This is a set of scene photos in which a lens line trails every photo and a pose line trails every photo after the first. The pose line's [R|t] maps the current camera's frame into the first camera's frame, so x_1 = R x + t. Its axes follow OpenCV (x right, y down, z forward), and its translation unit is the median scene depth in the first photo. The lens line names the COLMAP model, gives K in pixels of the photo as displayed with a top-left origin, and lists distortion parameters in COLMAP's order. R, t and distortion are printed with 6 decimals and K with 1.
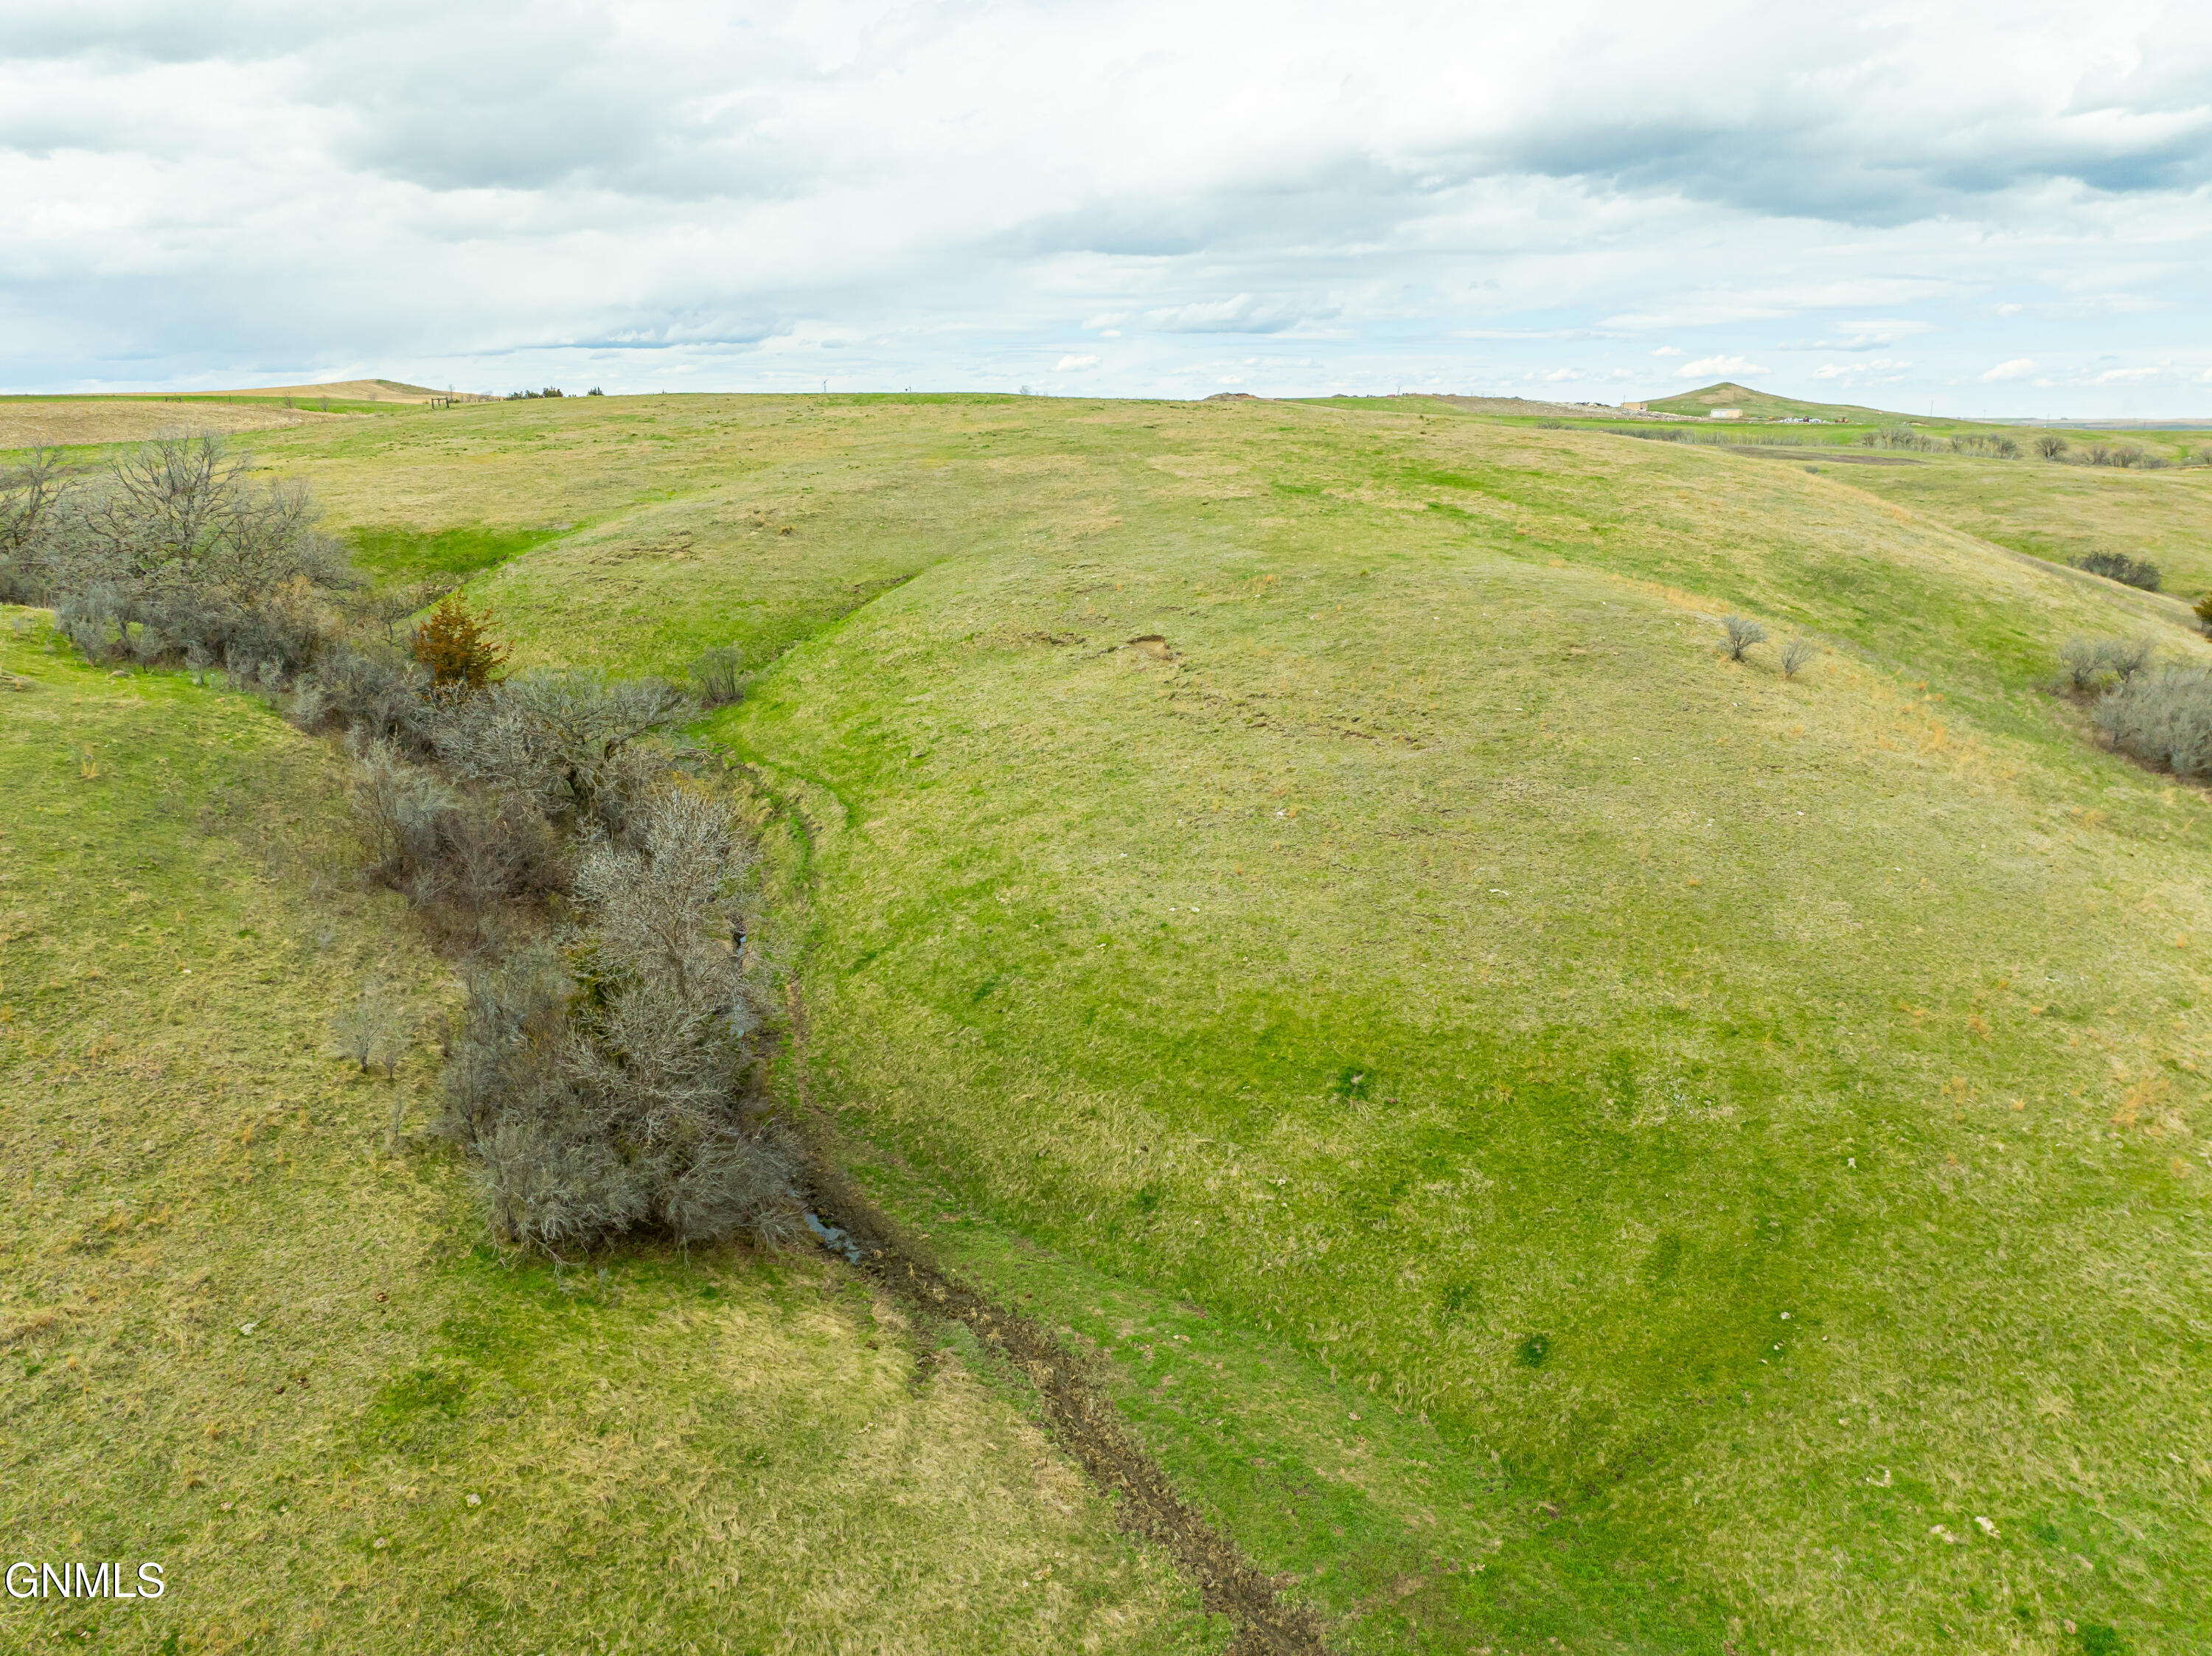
lens RADIAL K [[1556.4, 0, 1106.0], [0, 1556.4, 828.0], [0, 0, 1]] dist [-0.038721, 0.005749]
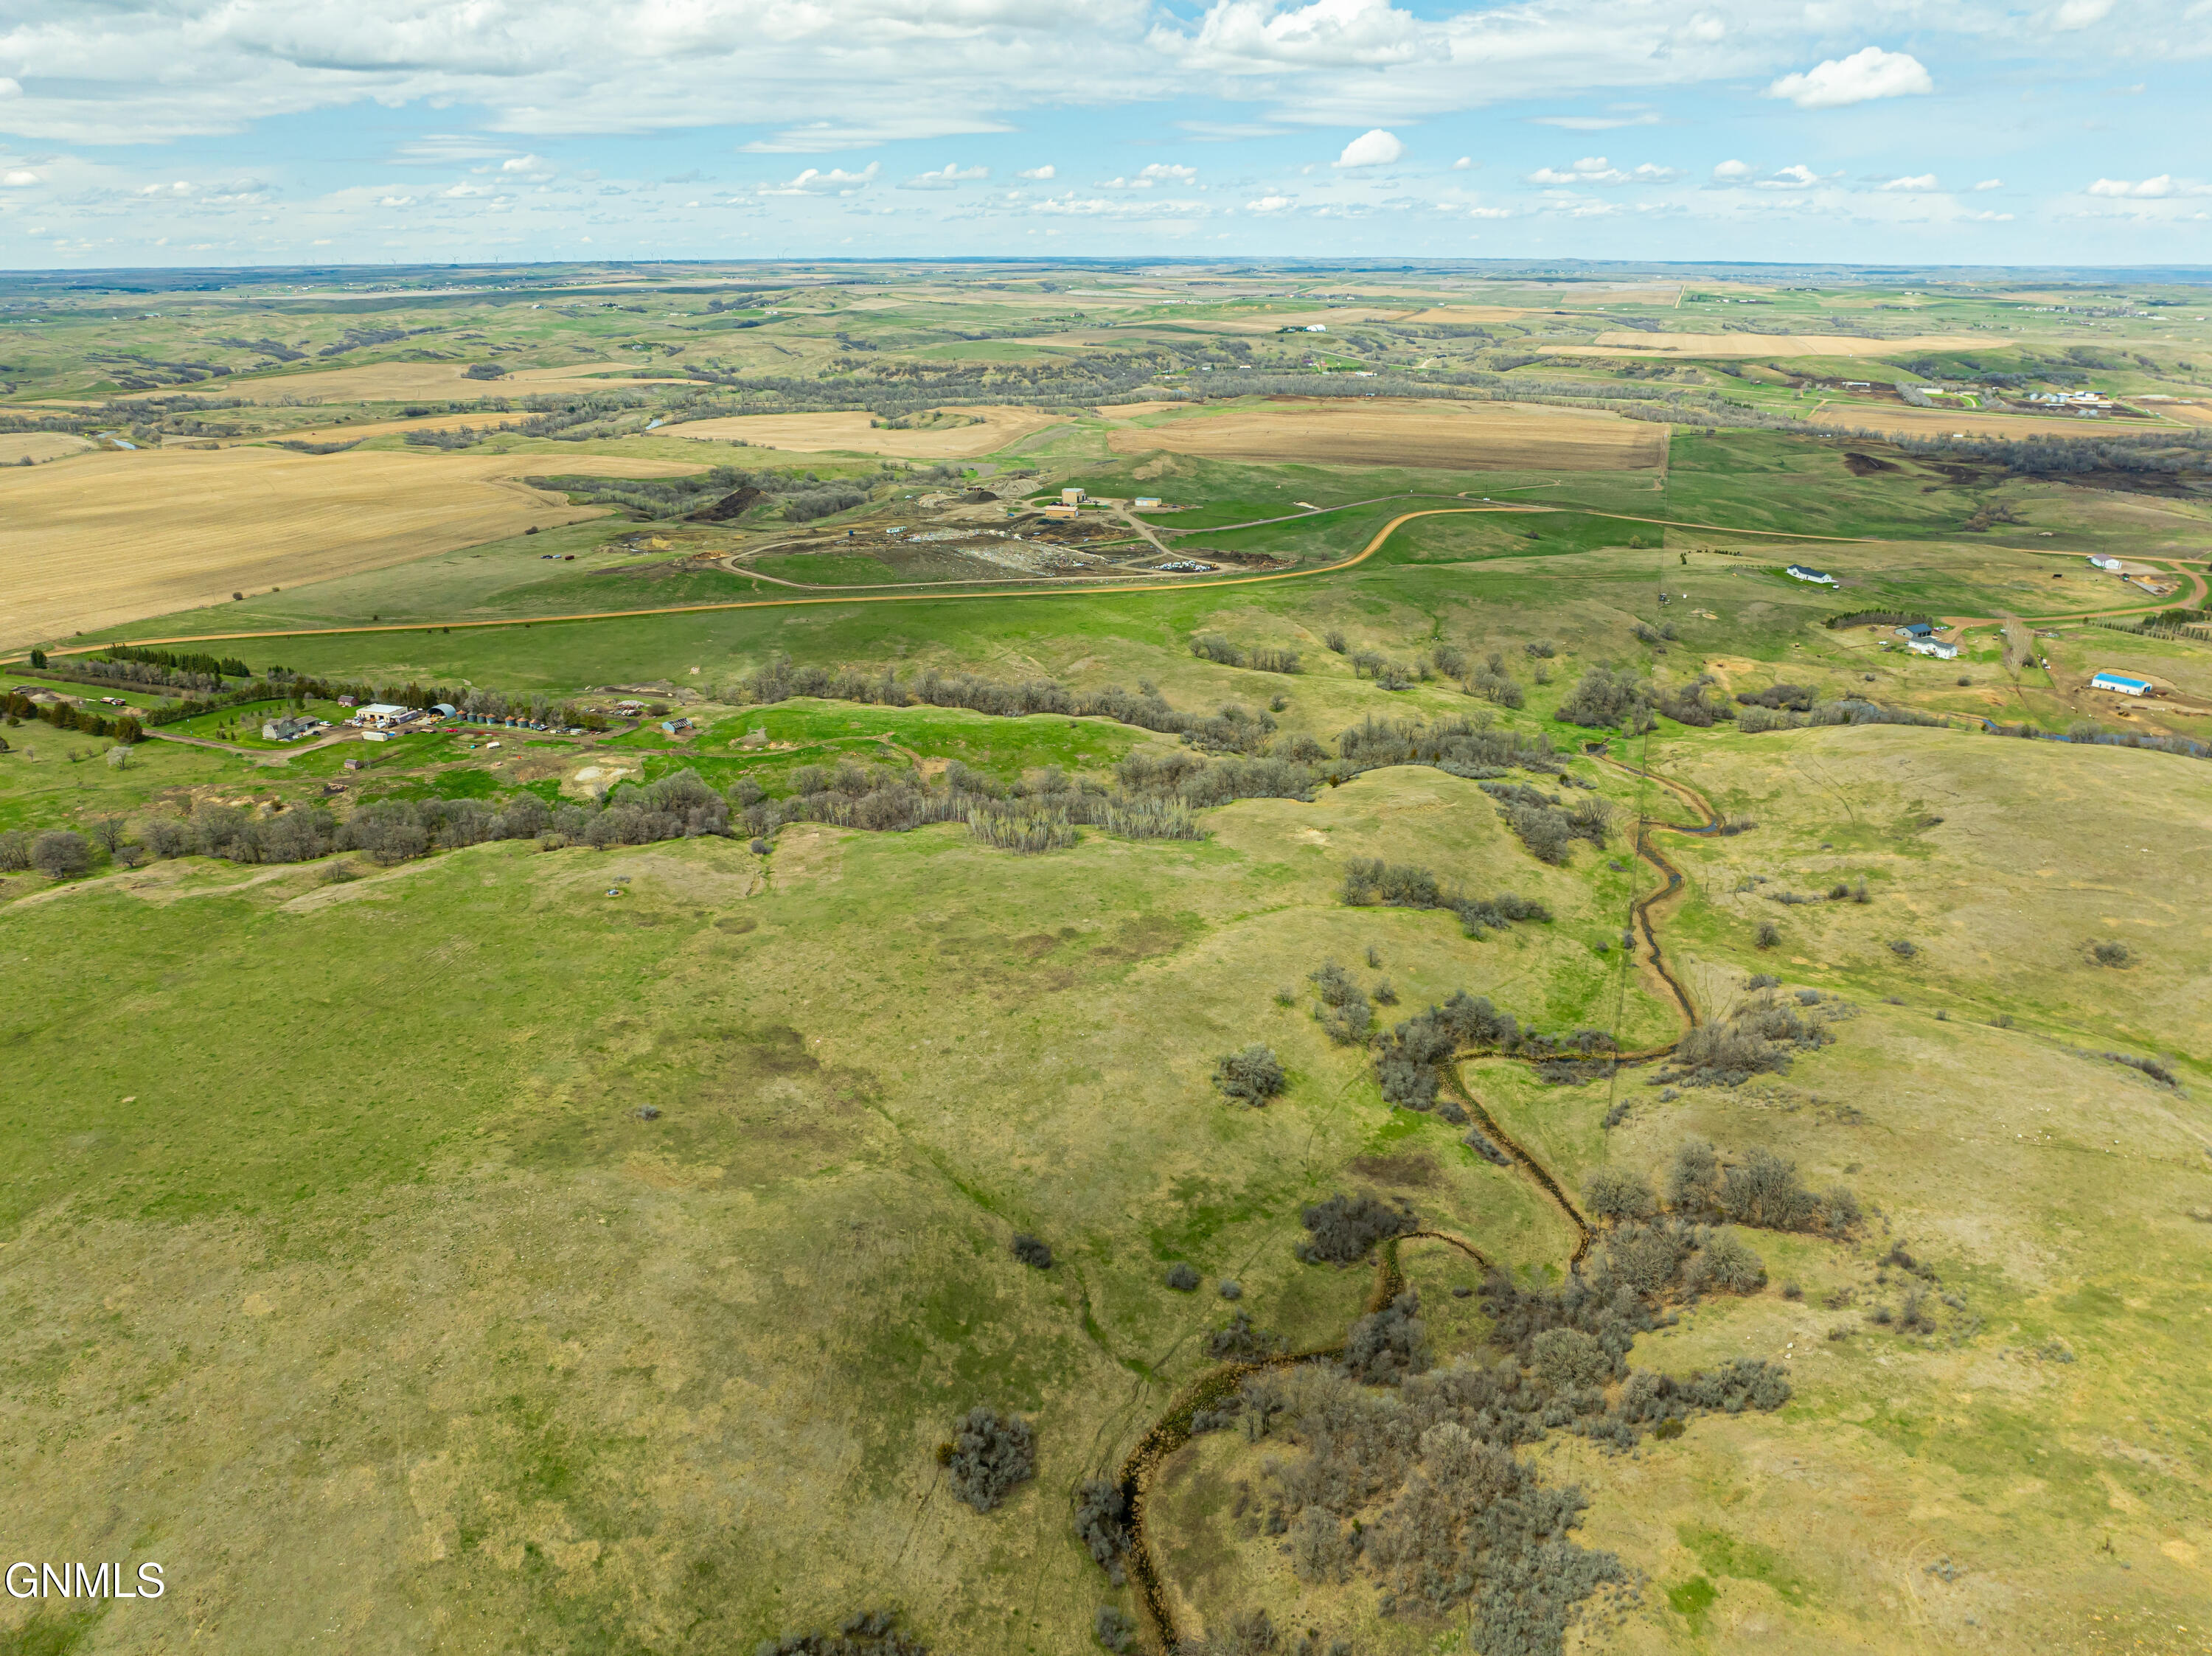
lens RADIAL K [[1556.4, 0, 1106.0], [0, 1556.4, 828.0], [0, 0, 1]] dist [-0.038721, 0.005749]
pose [[0.964659, -0.095053, 0.245758, 0.049668], [0.069868, 0.991555, 0.109260, -0.124243], [-0.254068, -0.088228, 0.963154, -0.108617]]
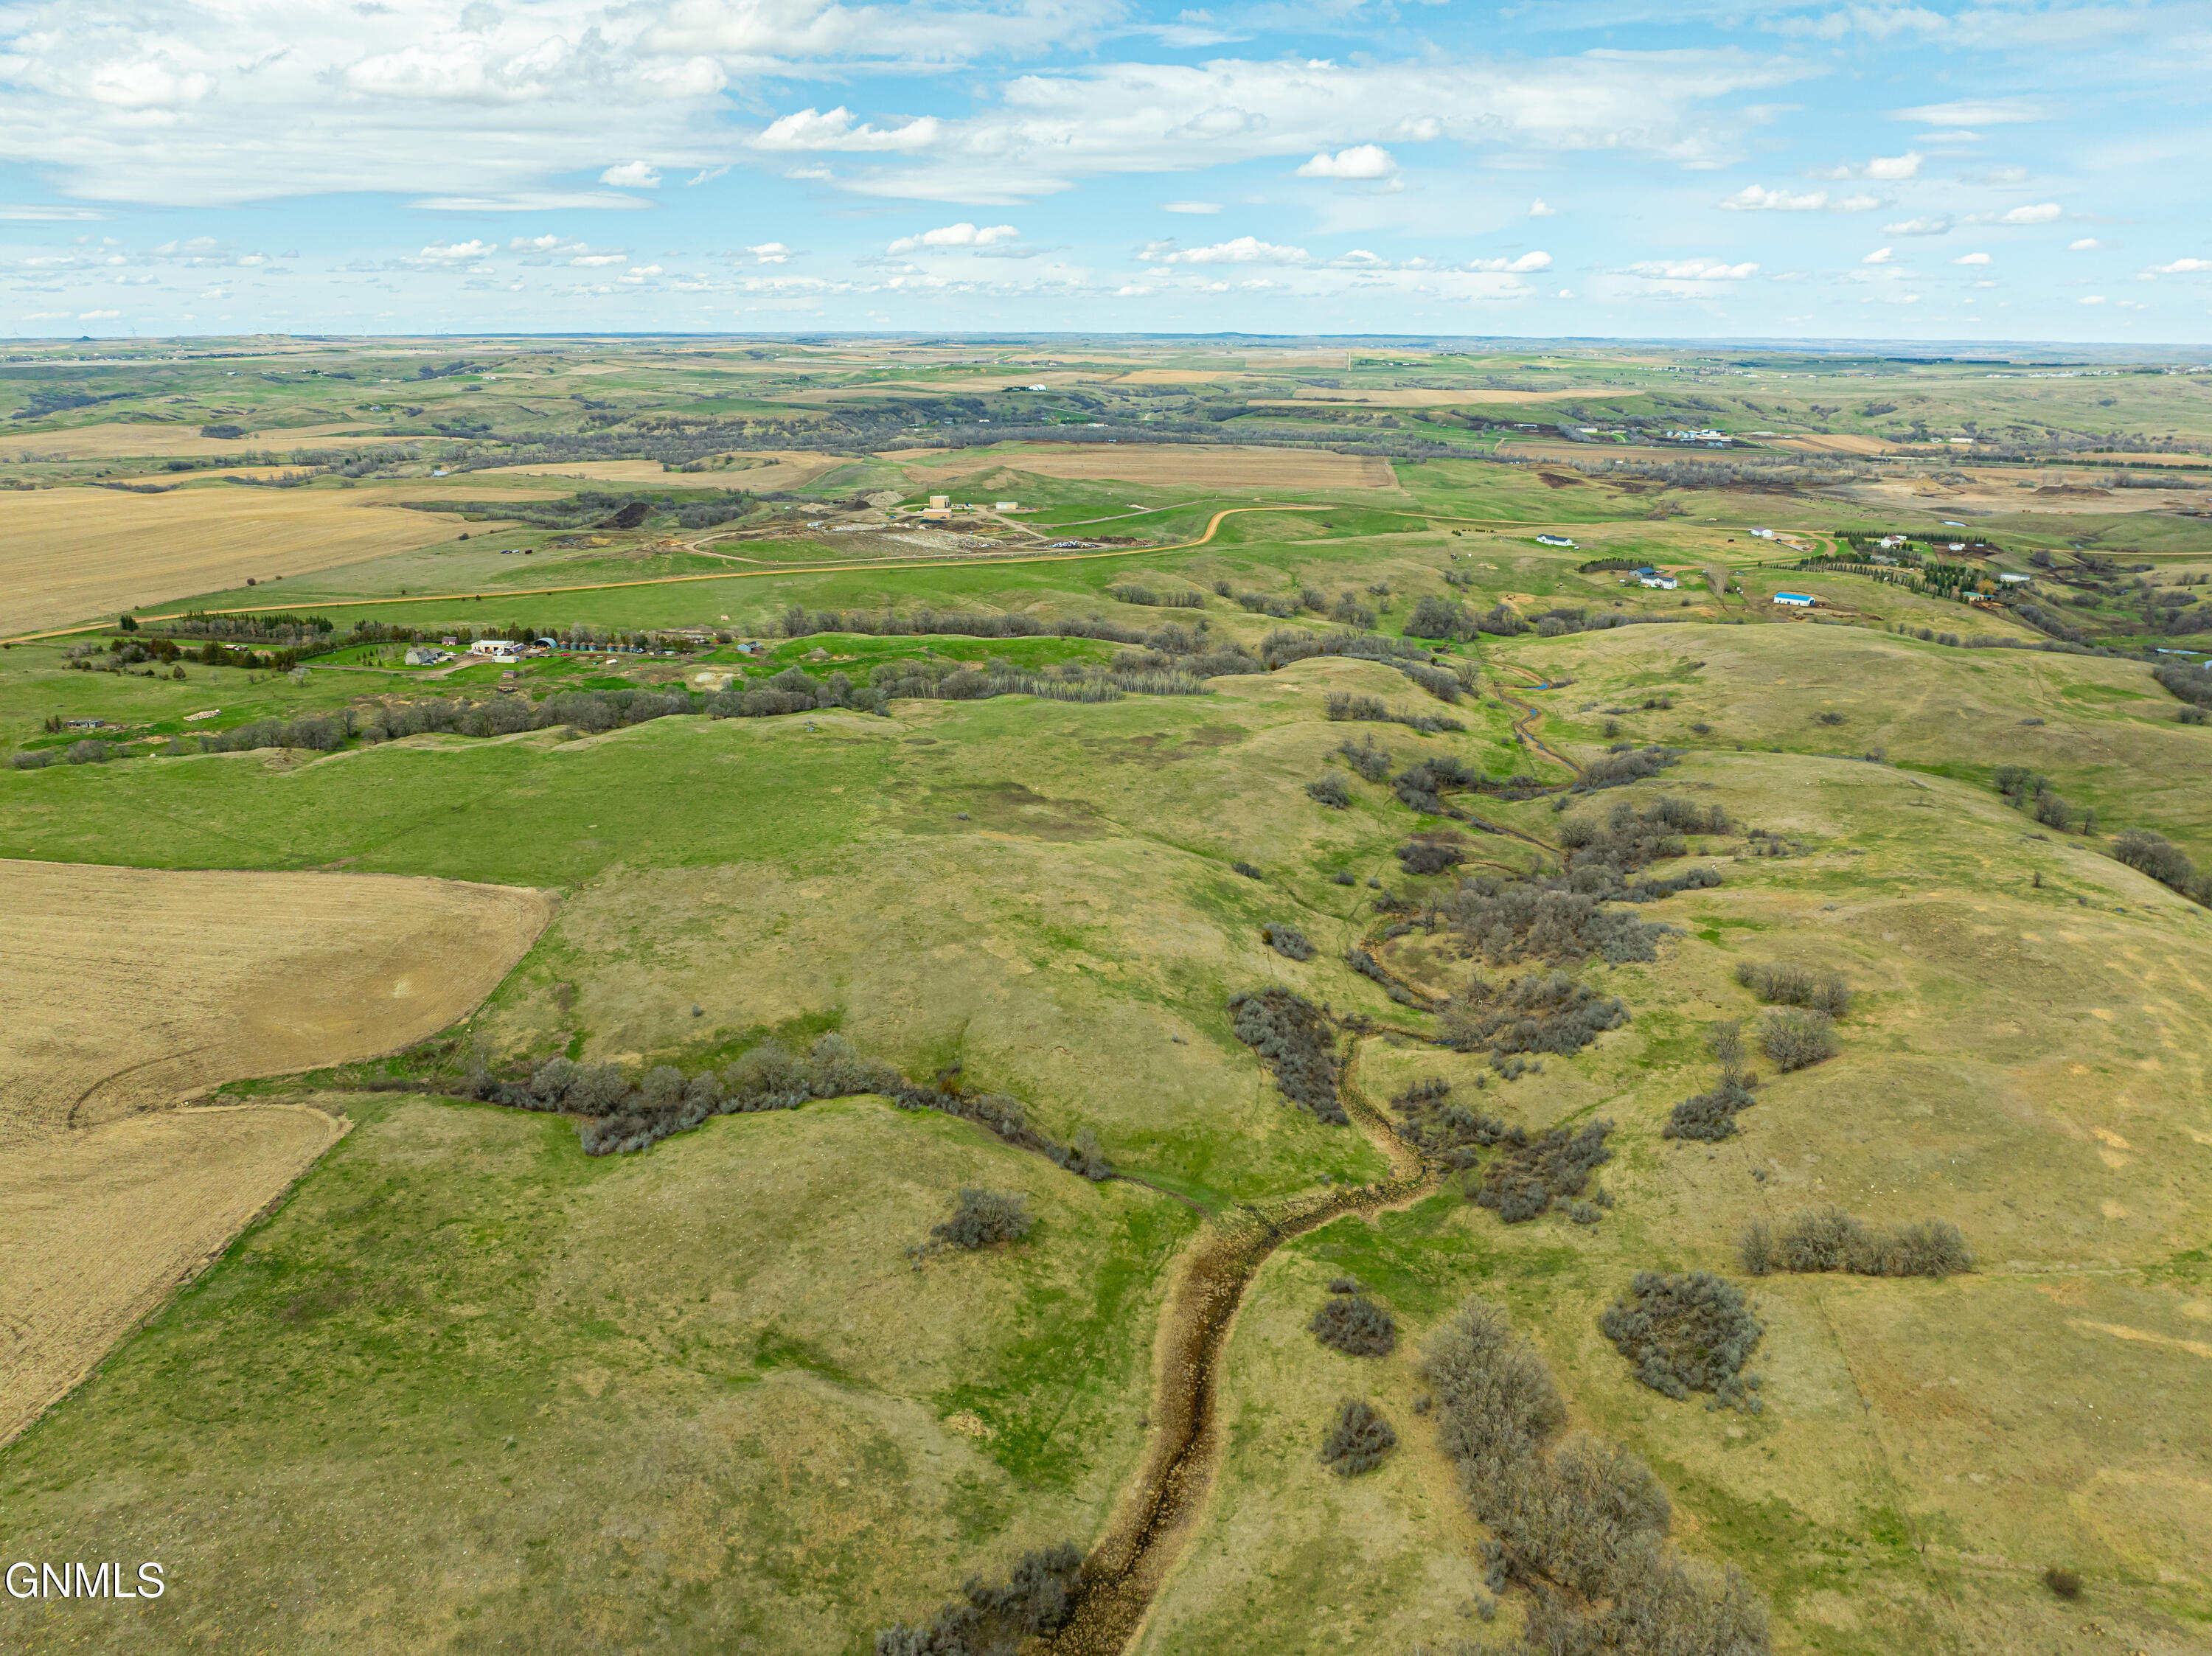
lens RADIAL K [[1556.4, 0, 1106.0], [0, 1556.4, 828.0], [0, 0, 1]] dist [-0.038721, 0.005749]
pose [[0.892024, -0.137181, 0.430667, -0.113968], [0.112345, 0.990220, 0.082720, -0.073760], [-0.437802, -0.025405, 0.898712, -0.209612]]
